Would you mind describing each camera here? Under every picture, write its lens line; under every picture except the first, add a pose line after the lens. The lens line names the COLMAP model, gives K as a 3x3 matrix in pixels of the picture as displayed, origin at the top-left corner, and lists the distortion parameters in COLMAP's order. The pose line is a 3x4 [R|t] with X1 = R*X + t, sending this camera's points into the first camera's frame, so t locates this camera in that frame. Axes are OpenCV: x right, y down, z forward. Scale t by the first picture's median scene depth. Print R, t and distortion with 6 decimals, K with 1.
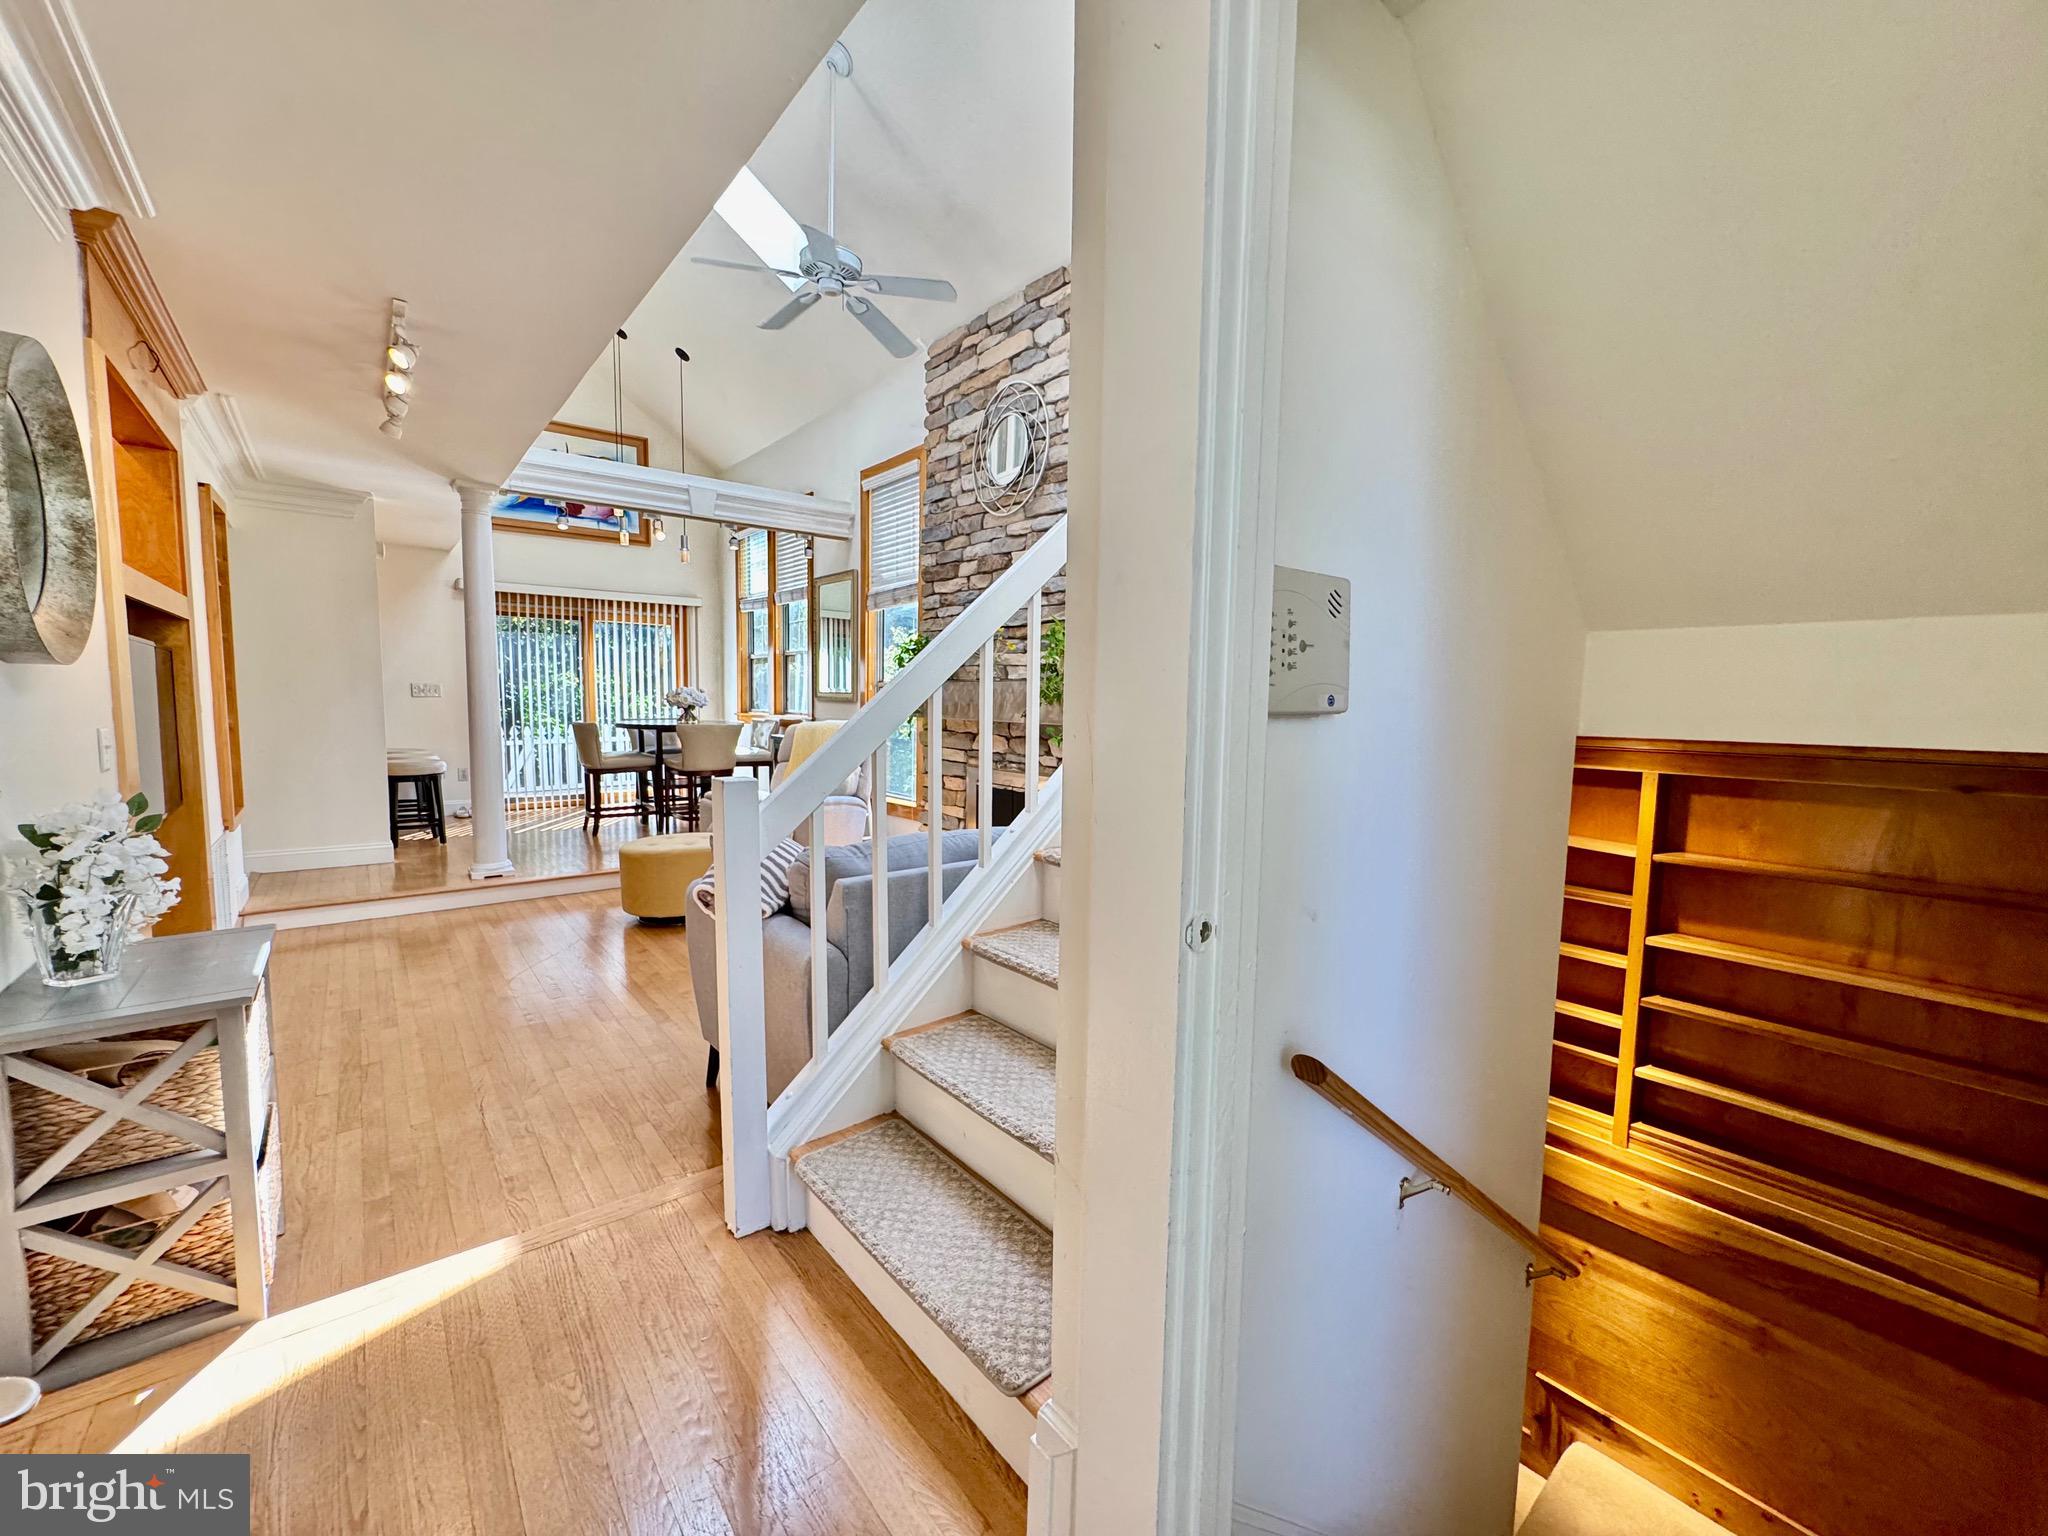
lens RADIAL K [[811.9, 0, 1022.4], [0, 811.9, 771.2], [0, 0, 1]] dist [-0.001302, -0.000239]
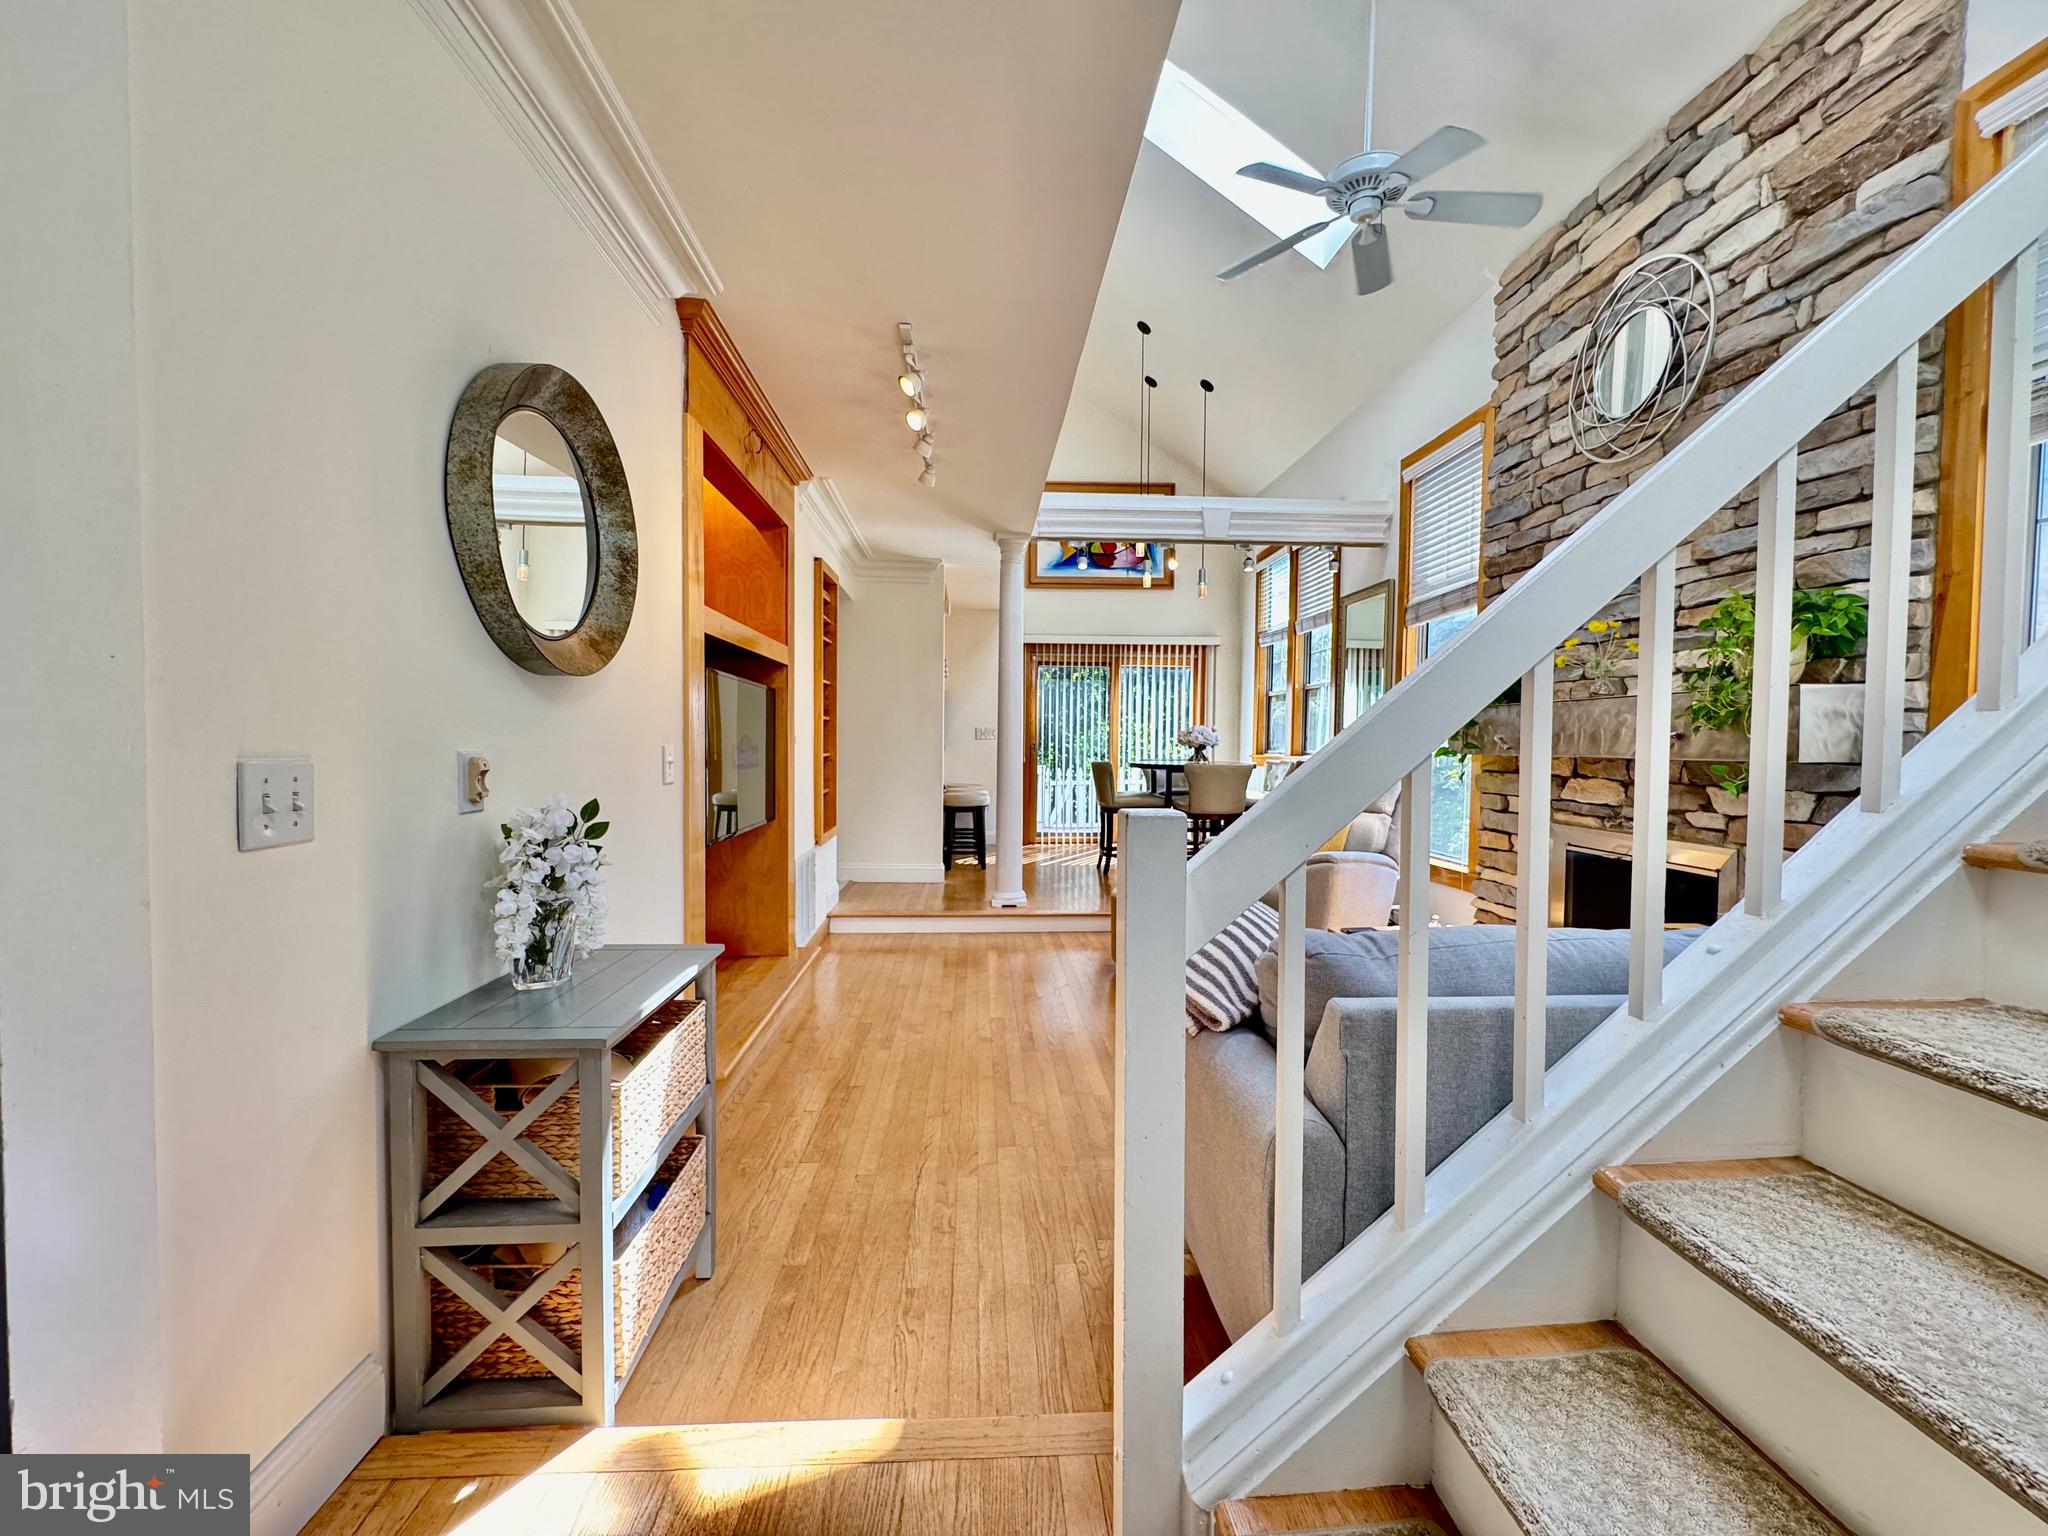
lens RADIAL K [[811.9, 0, 1028.6], [0, 811.9, 771.1], [0, 0, 1]] dist [-0.001302, -0.000239]
pose [[0.812676, 0.012397, -0.582584, -0.030247], [-0.048347, 0.997761, -0.046209, 0.004489], [0.580707, 0.065719, 0.811456, 0.173023]]
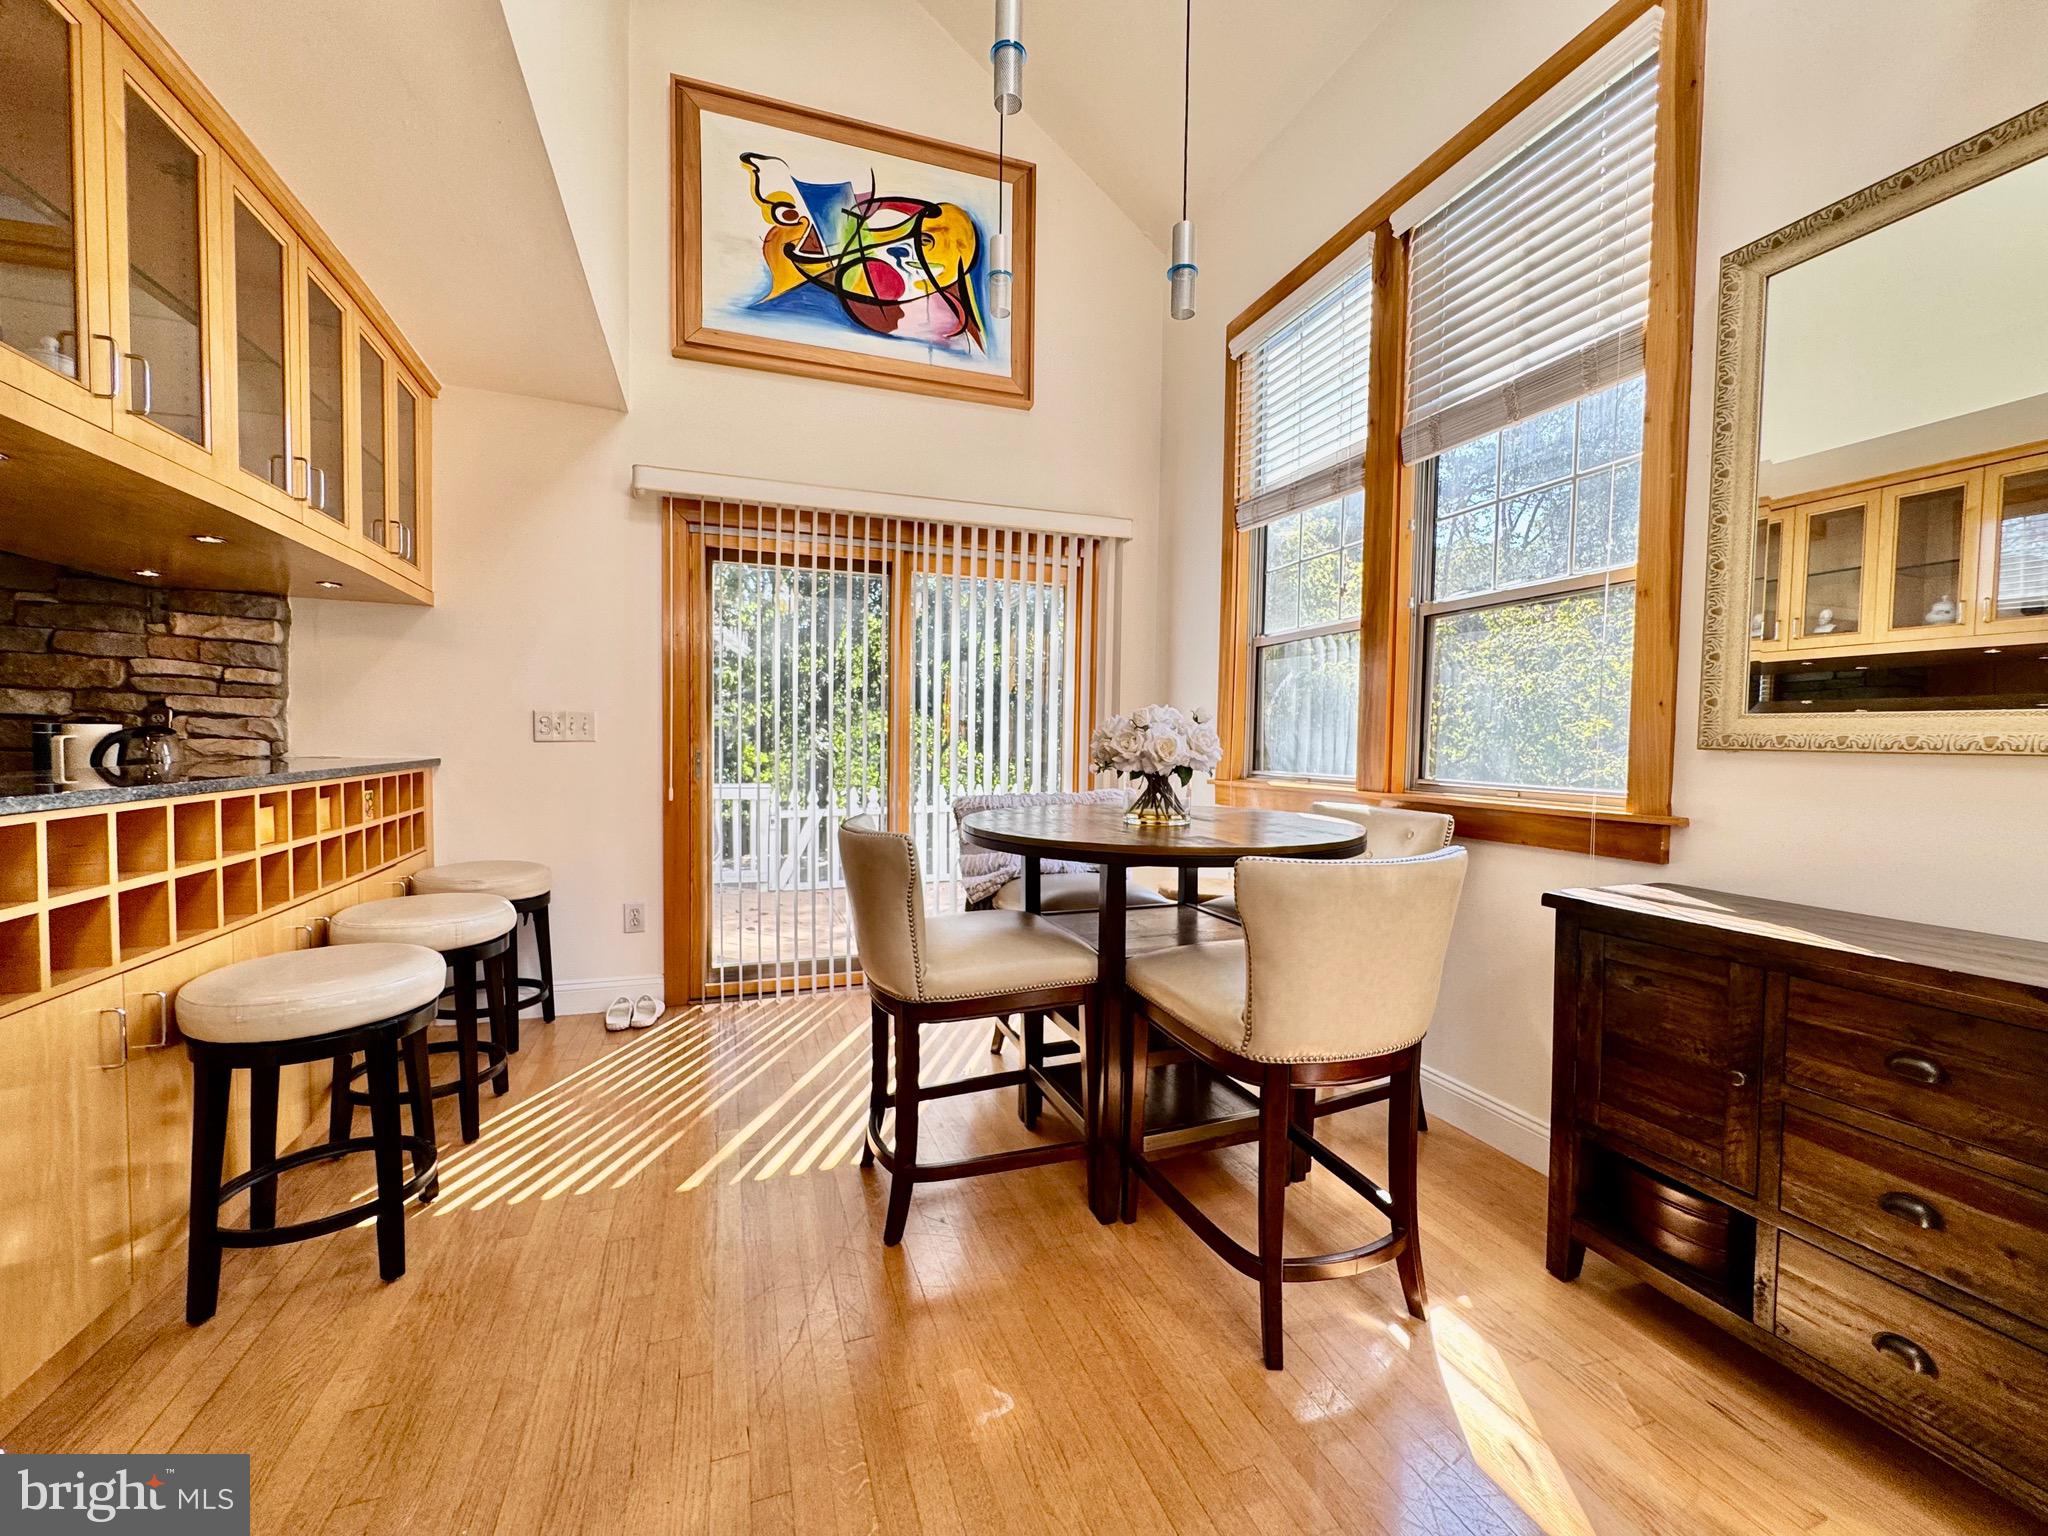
lens RADIAL K [[811.9, 0, 1027.8], [0, 811.9, 764.5], [0, 0, 1]] dist [-0.001302, -0.000239]
pose [[0.944154, 0.005352, -0.329462, -0.558318], [-0.026983, 0.997766, -0.061118, -0.092946], [0.328399, 0.066595, 0.942189, 1.055406]]
